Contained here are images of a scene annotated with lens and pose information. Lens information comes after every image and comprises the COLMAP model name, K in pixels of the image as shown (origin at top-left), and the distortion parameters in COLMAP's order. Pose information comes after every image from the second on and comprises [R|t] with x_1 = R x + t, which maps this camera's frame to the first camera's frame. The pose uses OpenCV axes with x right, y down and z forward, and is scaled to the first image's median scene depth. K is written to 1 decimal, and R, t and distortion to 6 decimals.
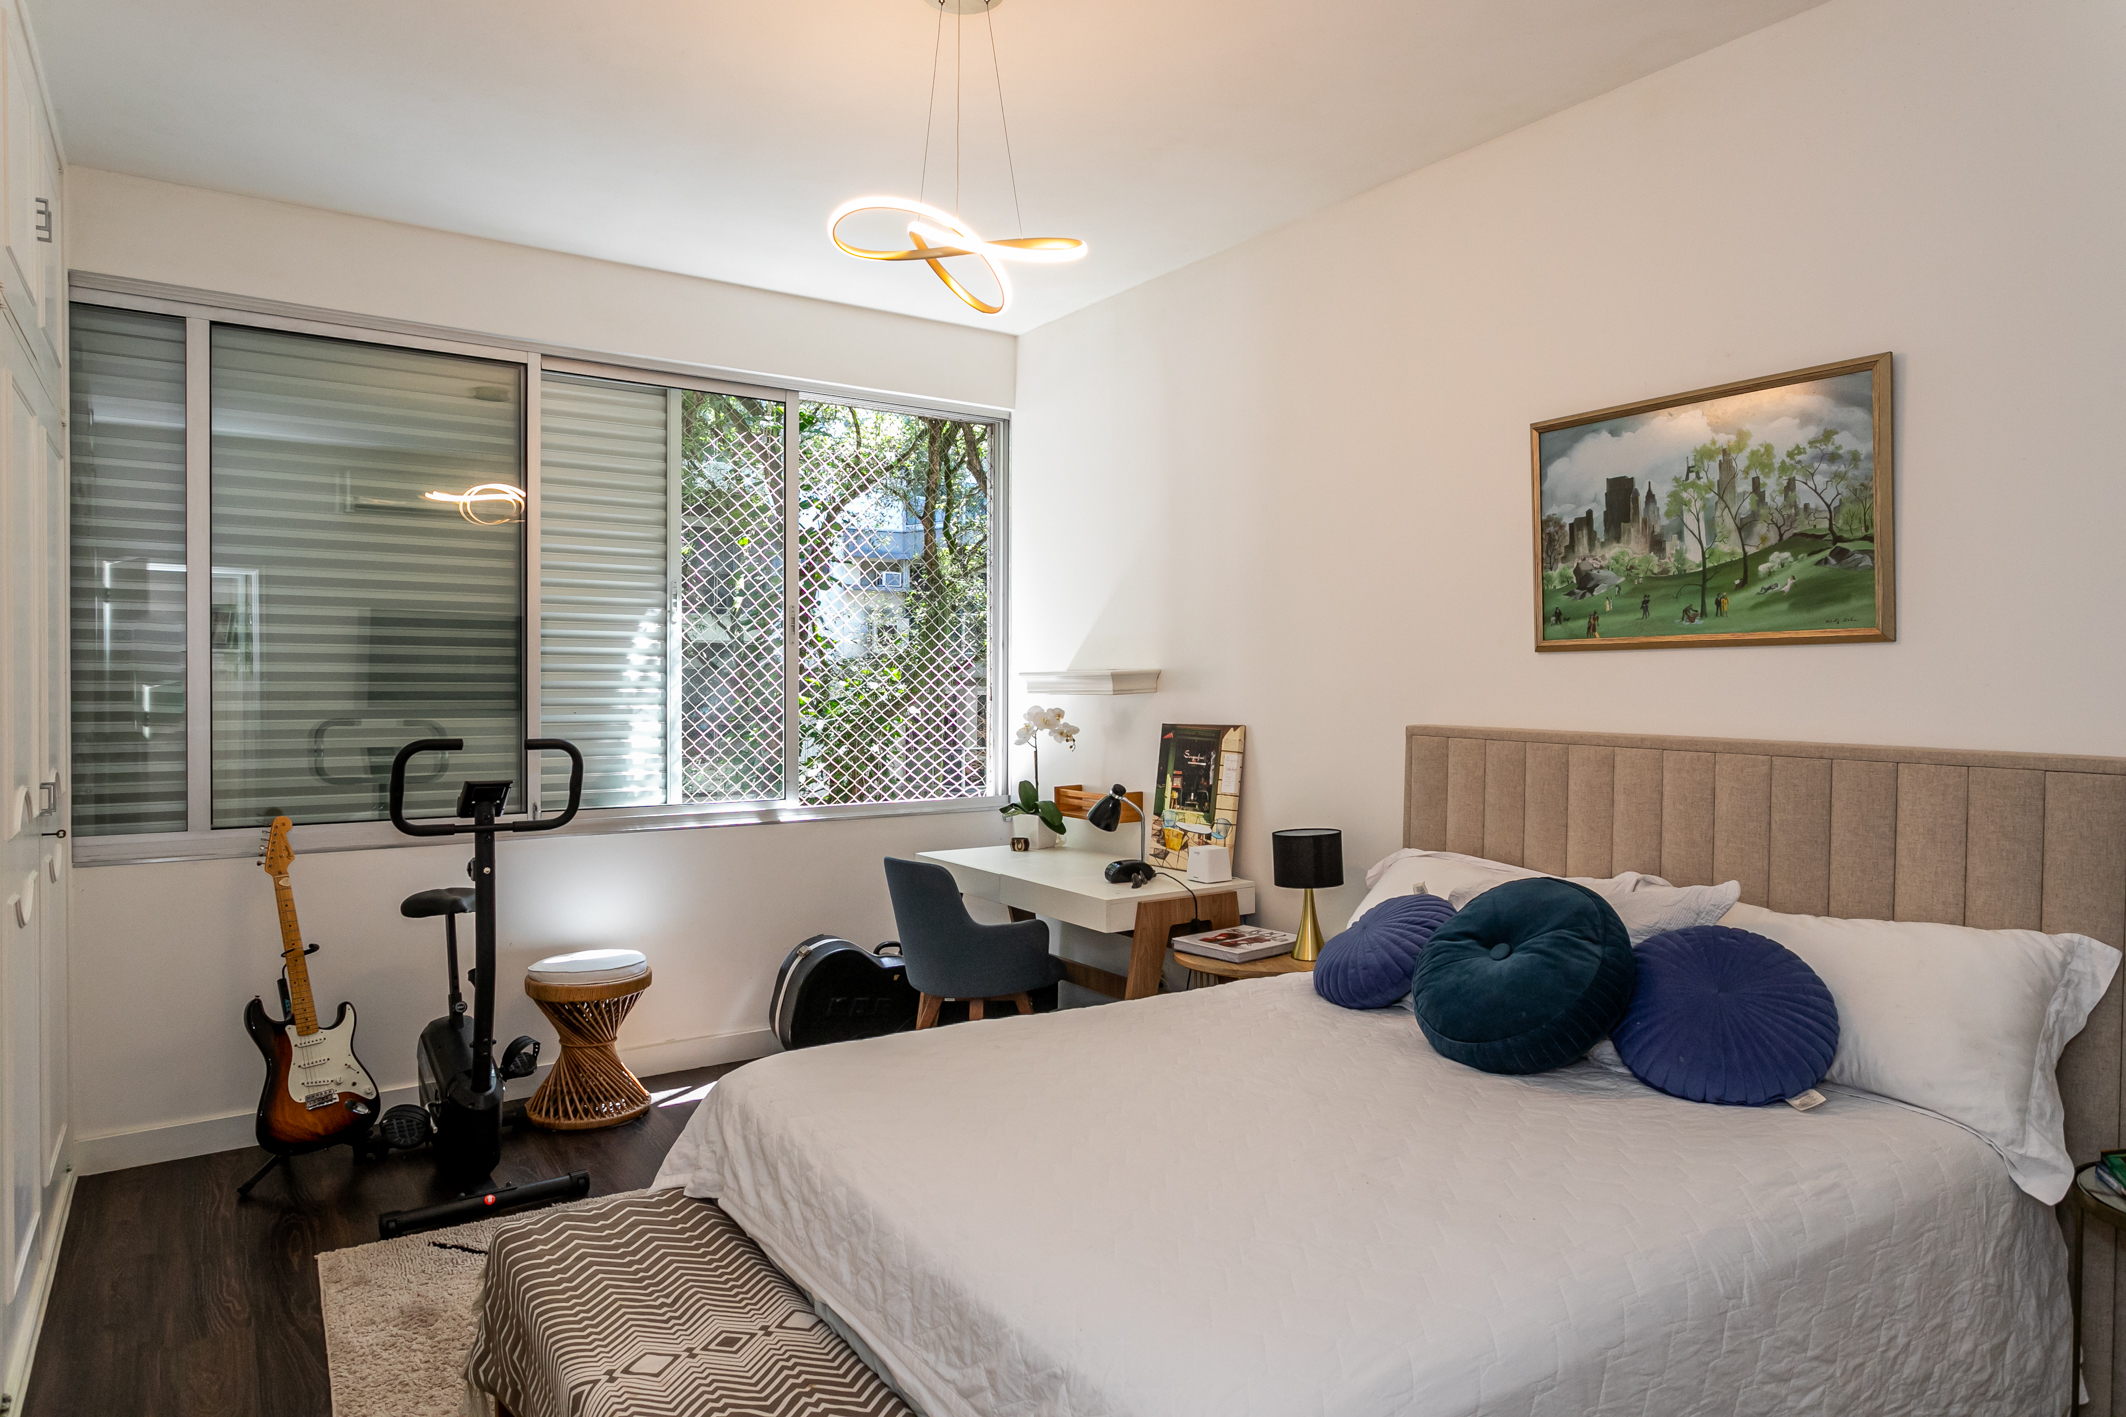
lens RADIAL K [[1292.0, 0, 1063.0], [0, 1292.0, 708.5], [0, 0, 1]] dist [0.000193, 0.000147]
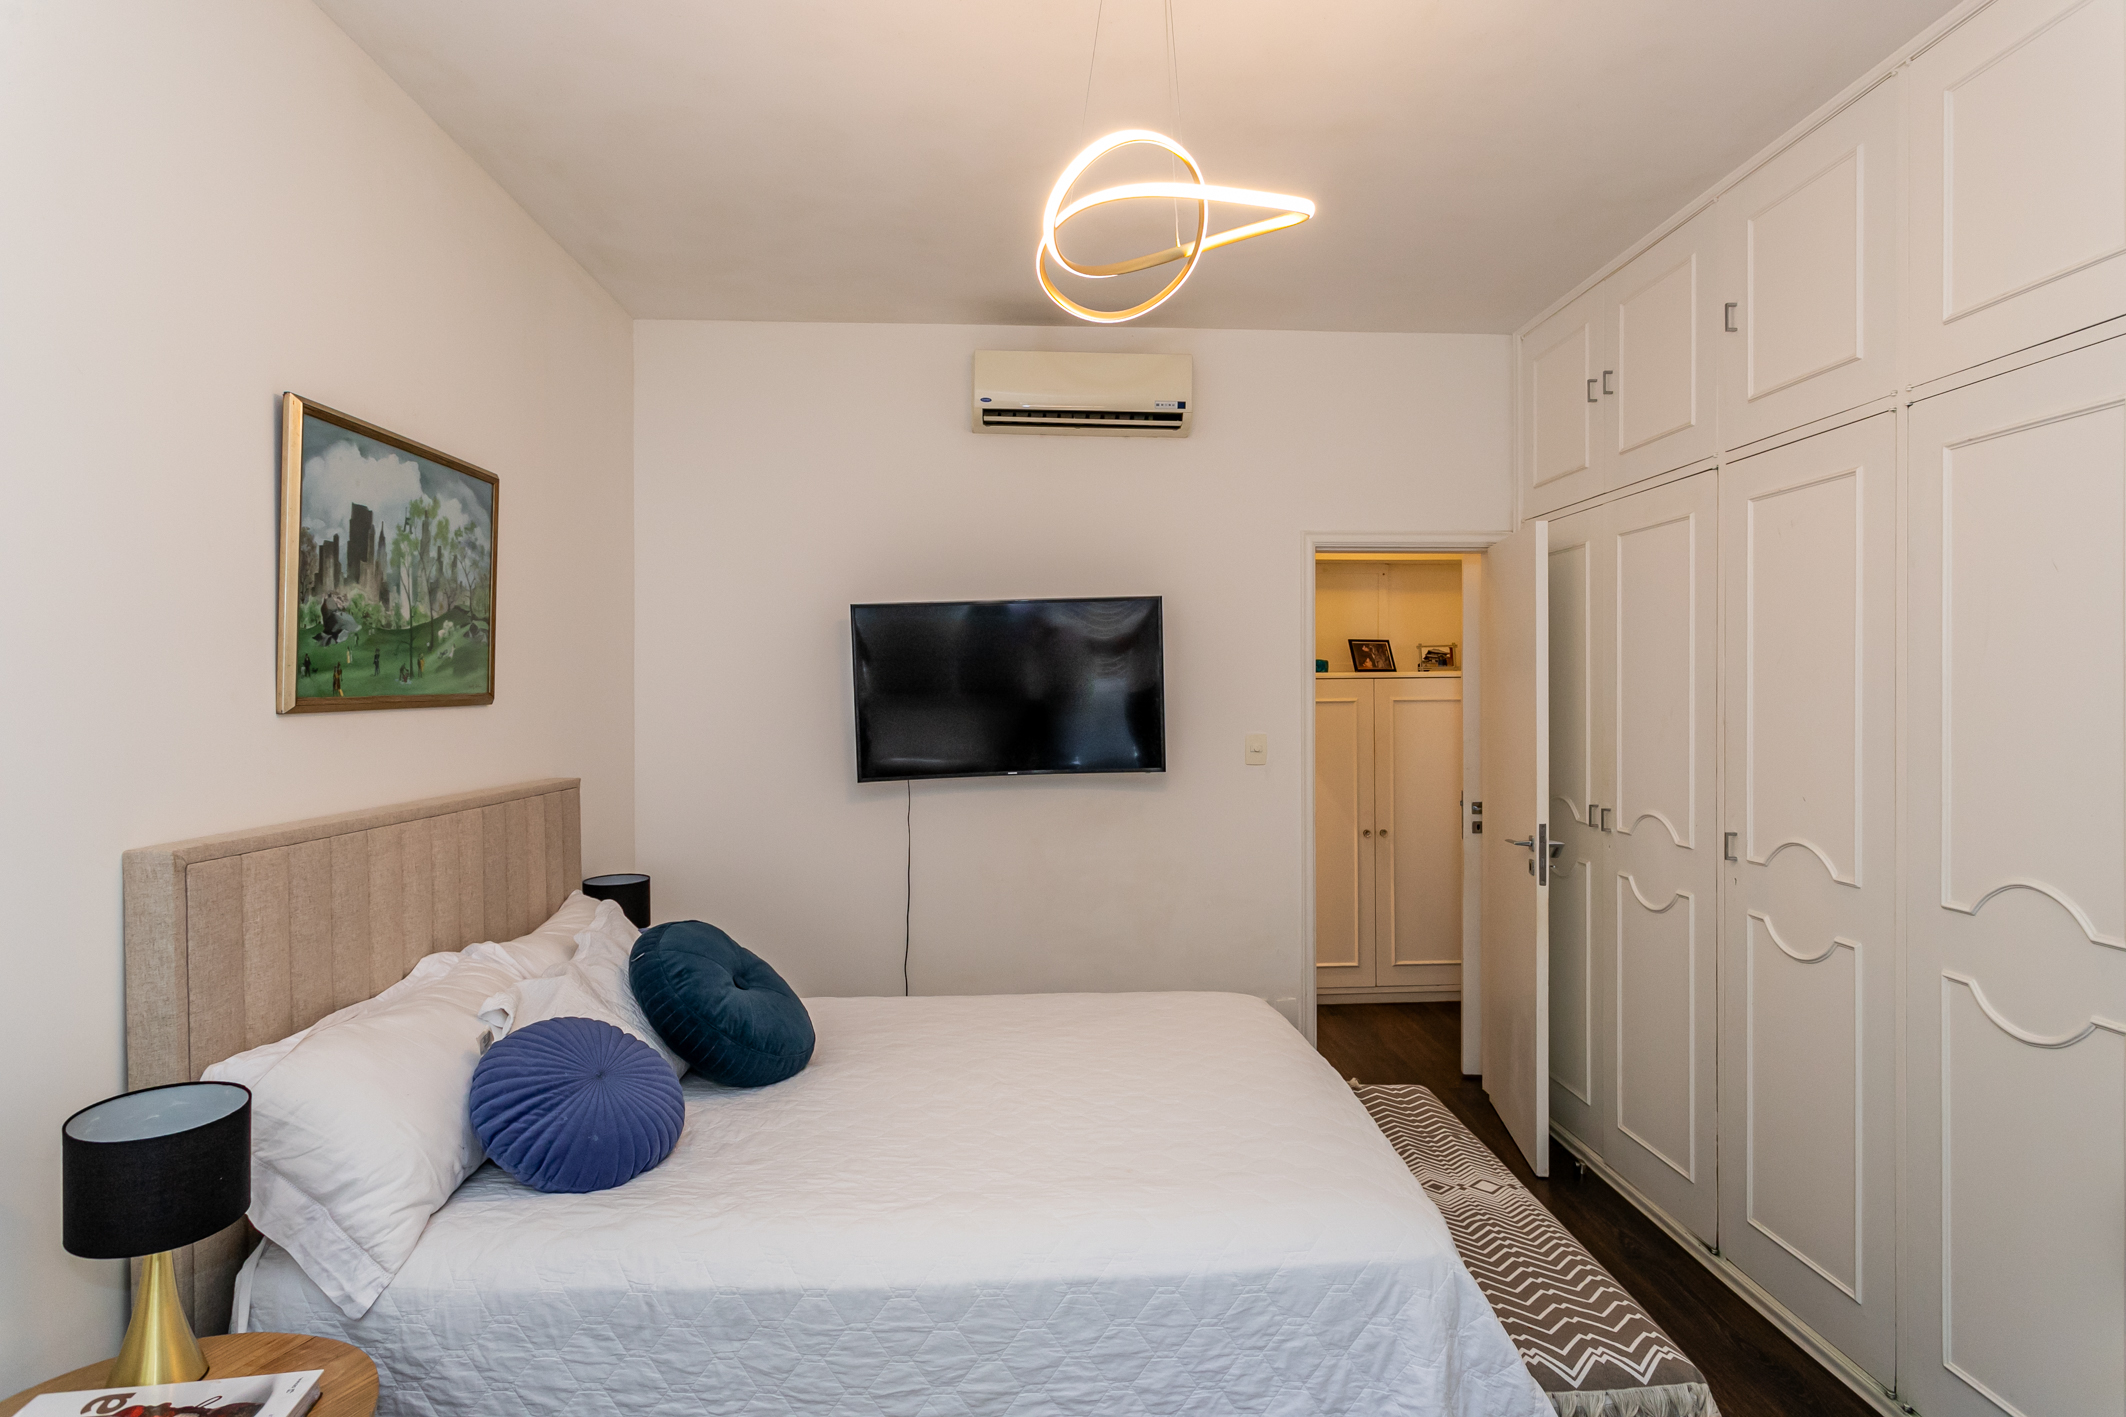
lens RADIAL K [[1135.0, 0, 1064.2], [0, 1135.0, 697.9], [0, 0, 1]] dist [-0.001245, 0.000896]
pose [[-0.850038, -0.005594, 0.526691, -0.354324], [0.009097, 0.999639, 0.025300, -0.070067], [-0.526642, 0.026298, -0.849680, 1.418016]]
